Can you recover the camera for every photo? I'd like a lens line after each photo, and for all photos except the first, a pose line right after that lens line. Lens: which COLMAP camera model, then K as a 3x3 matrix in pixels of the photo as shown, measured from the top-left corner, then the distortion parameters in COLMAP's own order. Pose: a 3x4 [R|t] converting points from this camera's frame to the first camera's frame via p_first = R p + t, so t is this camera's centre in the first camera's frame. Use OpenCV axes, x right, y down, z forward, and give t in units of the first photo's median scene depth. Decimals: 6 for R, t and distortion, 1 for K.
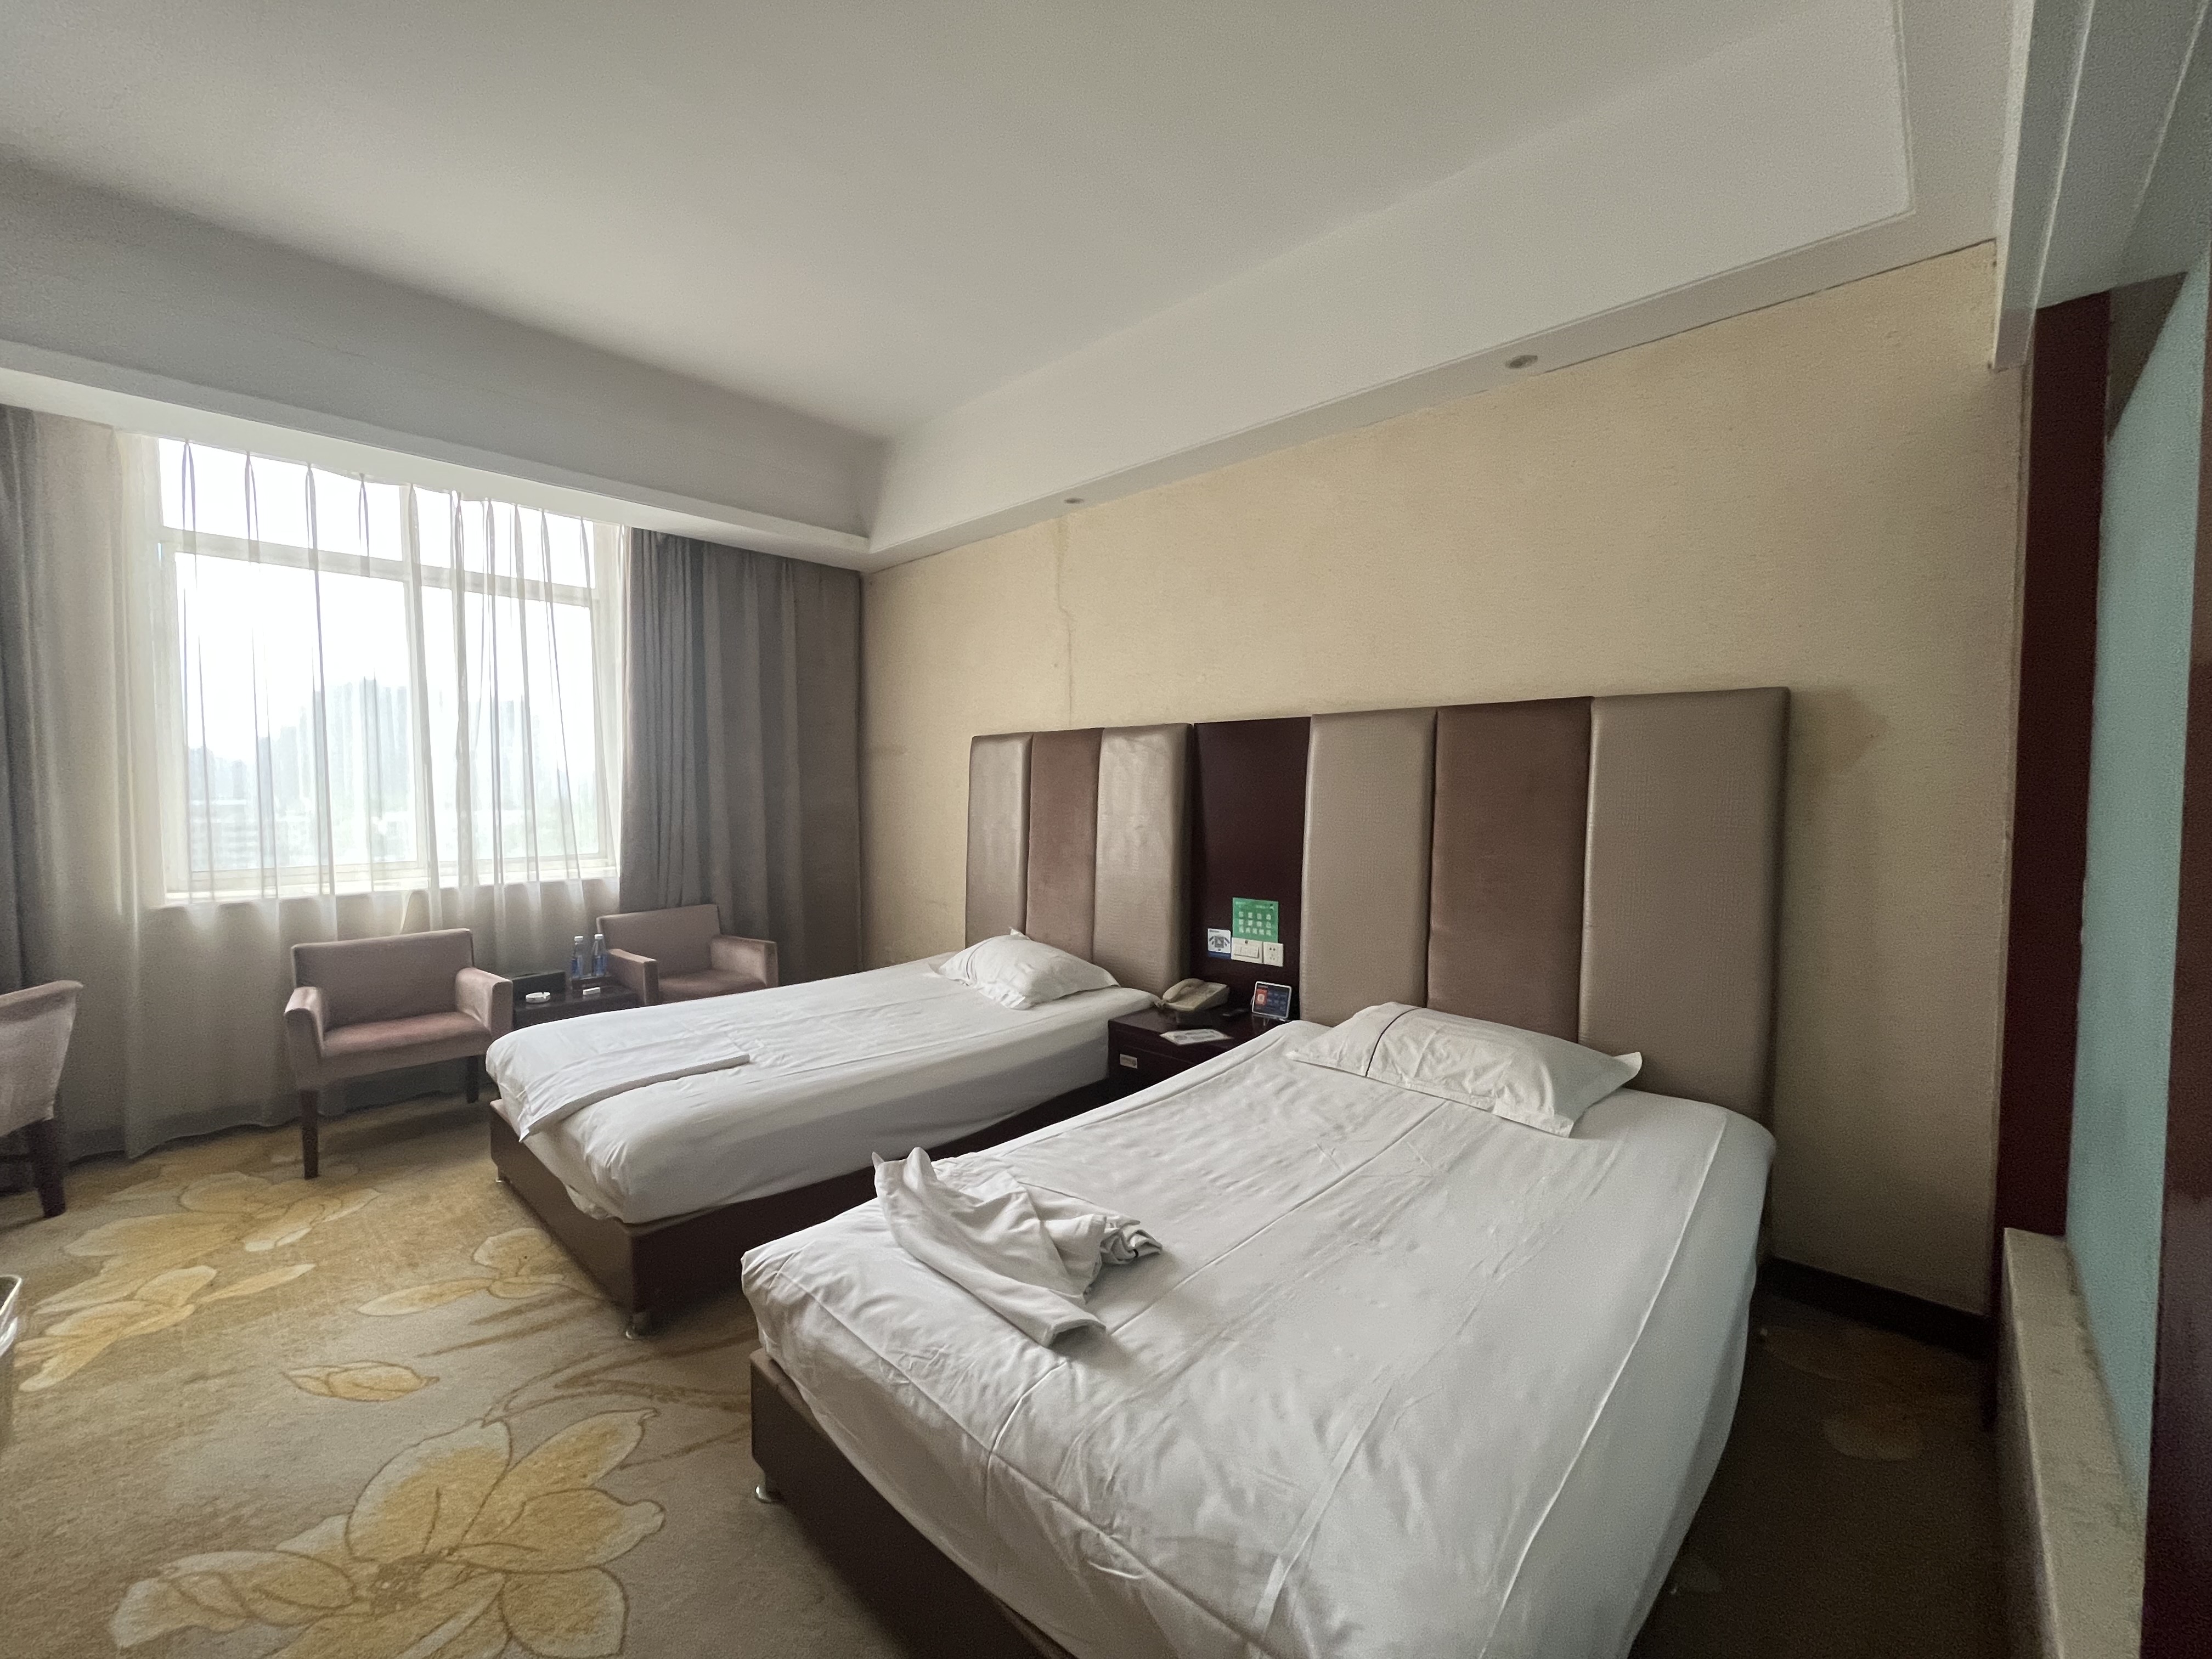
lens RADIAL K [[891.6, 0, 1105.4], [0, 891.6, 825.7], [0, 0, 1]] dist [0.002709, -0.001012]
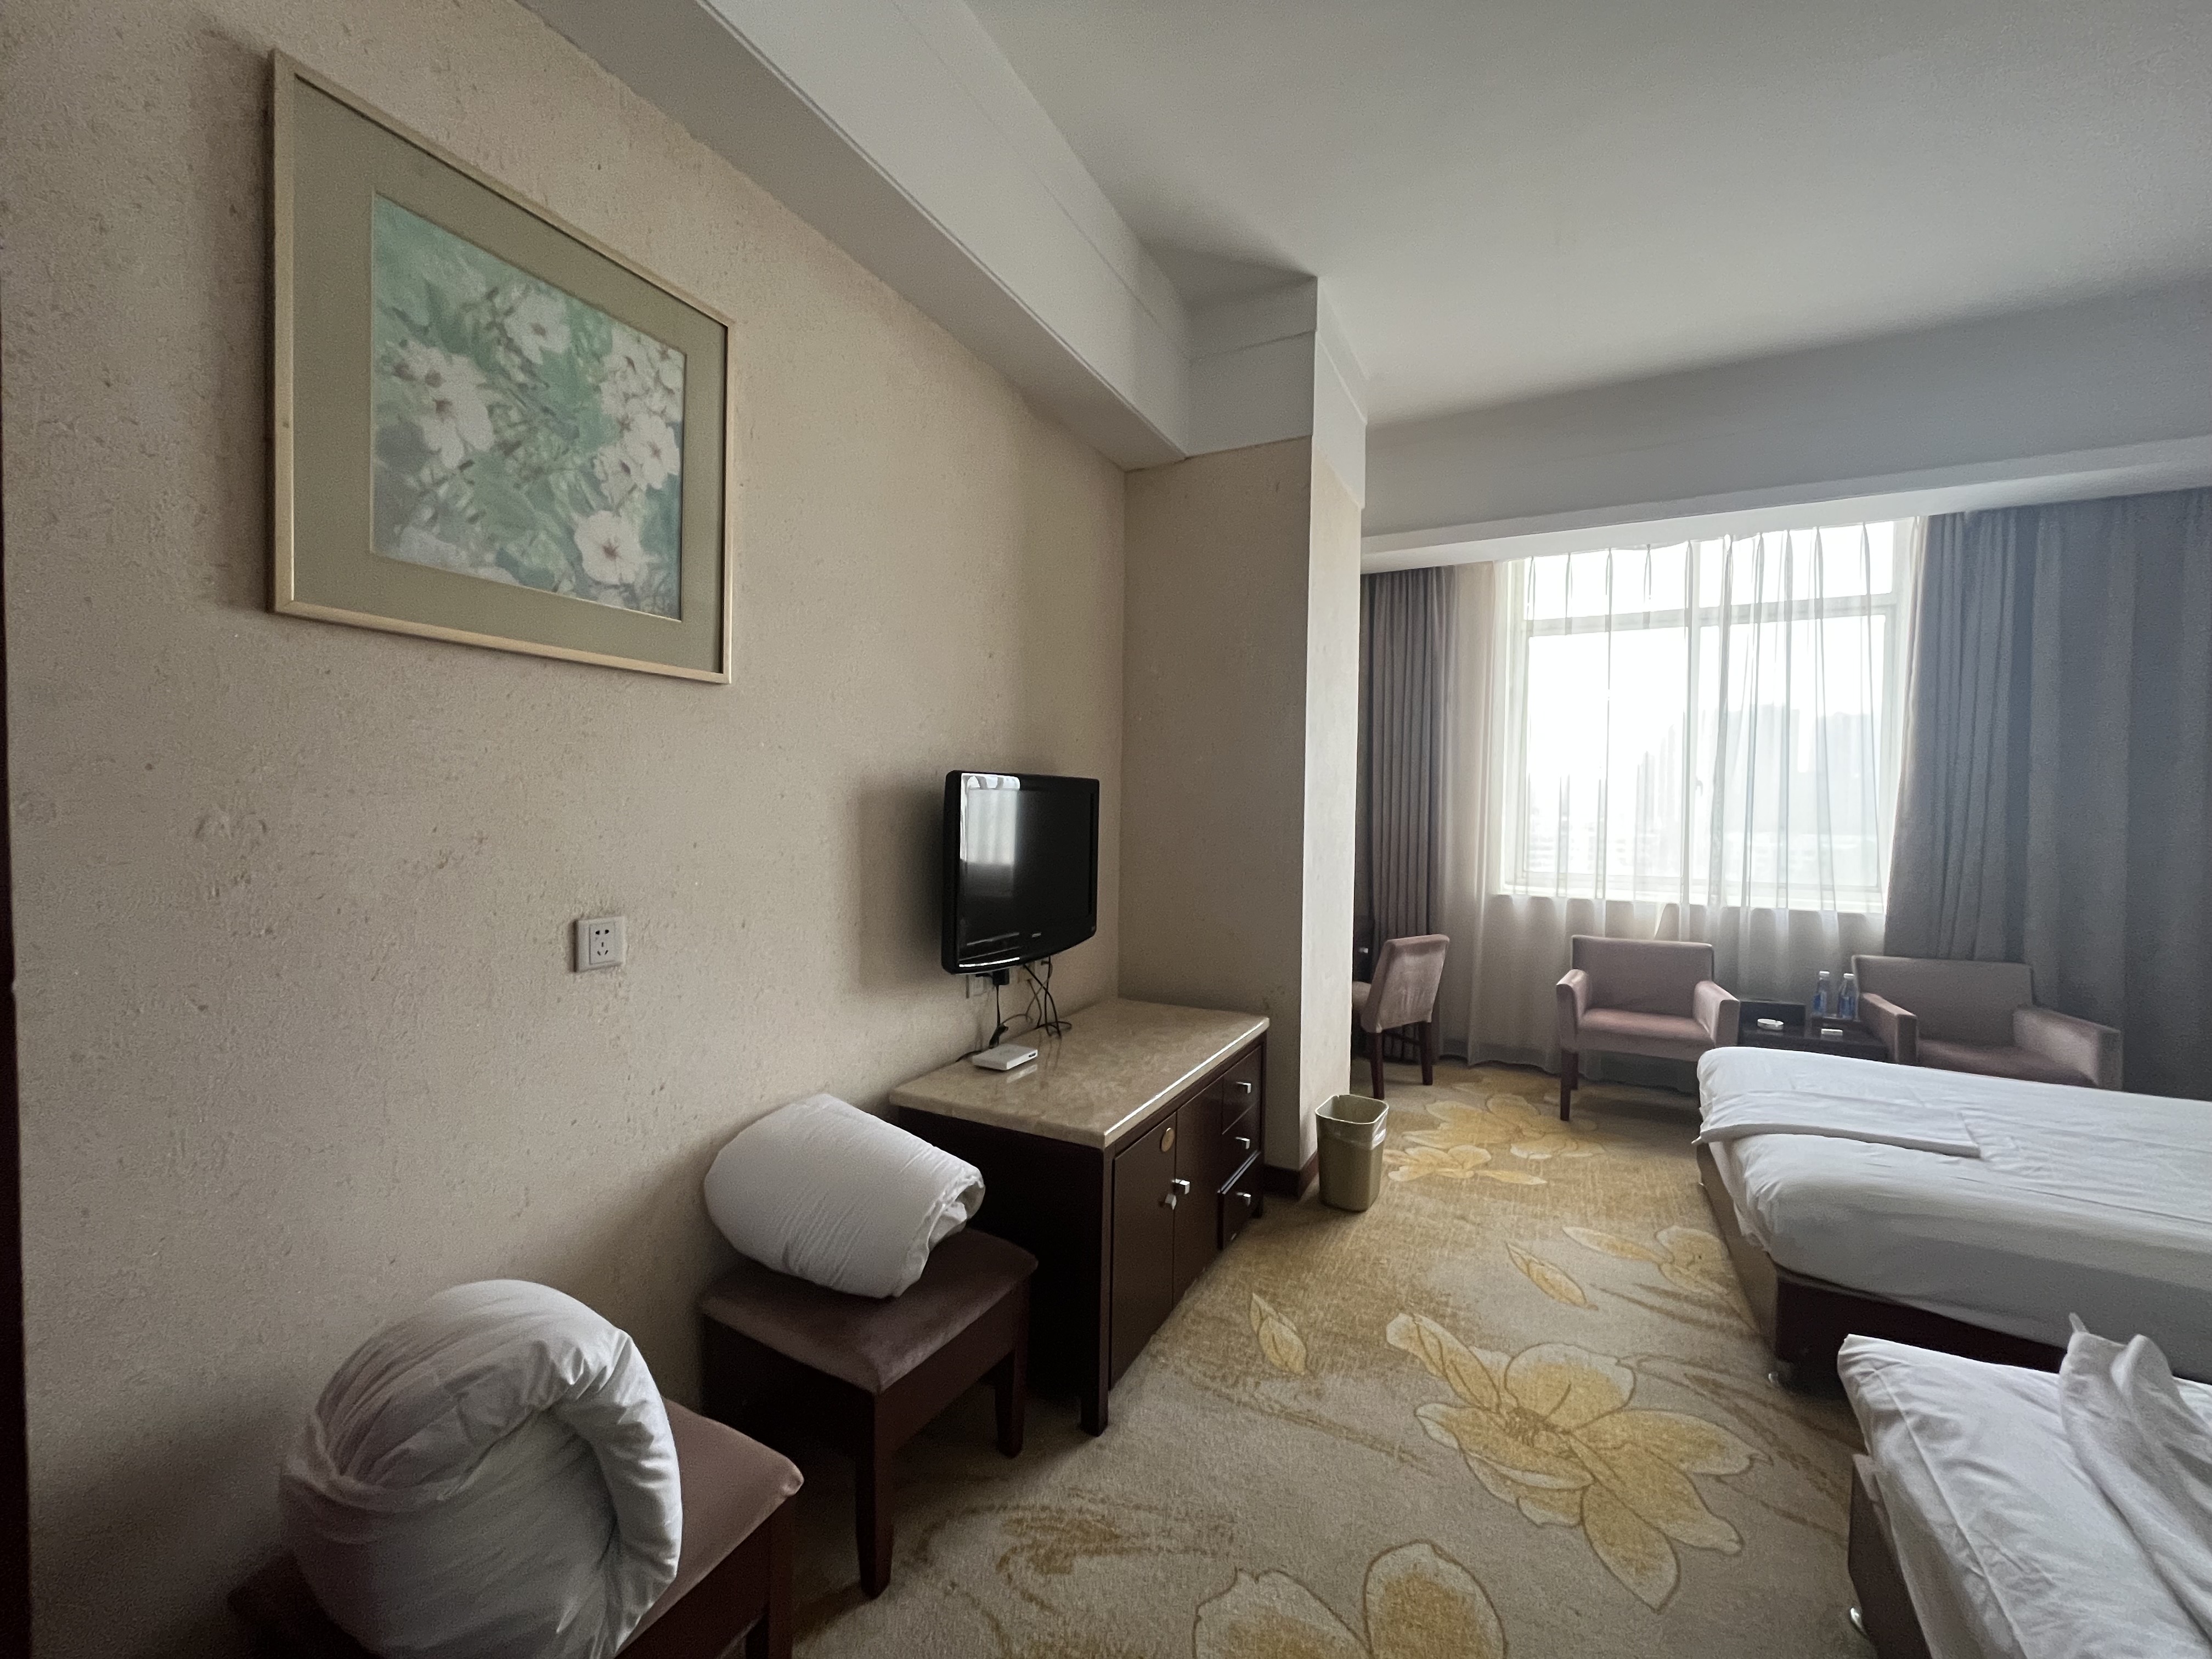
lens RADIAL K [[891.6, 0, 1109.5], [0, 891.6, 827.8], [0, 0, 1]] dist [0.002709, -0.001012]
pose [[0.292157, 0.029412, -0.955918, 0.135316], [-0.051382, 0.998566, 0.015020, -0.003499], [0.954989, 0.044728, 0.293250, 0.001982]]
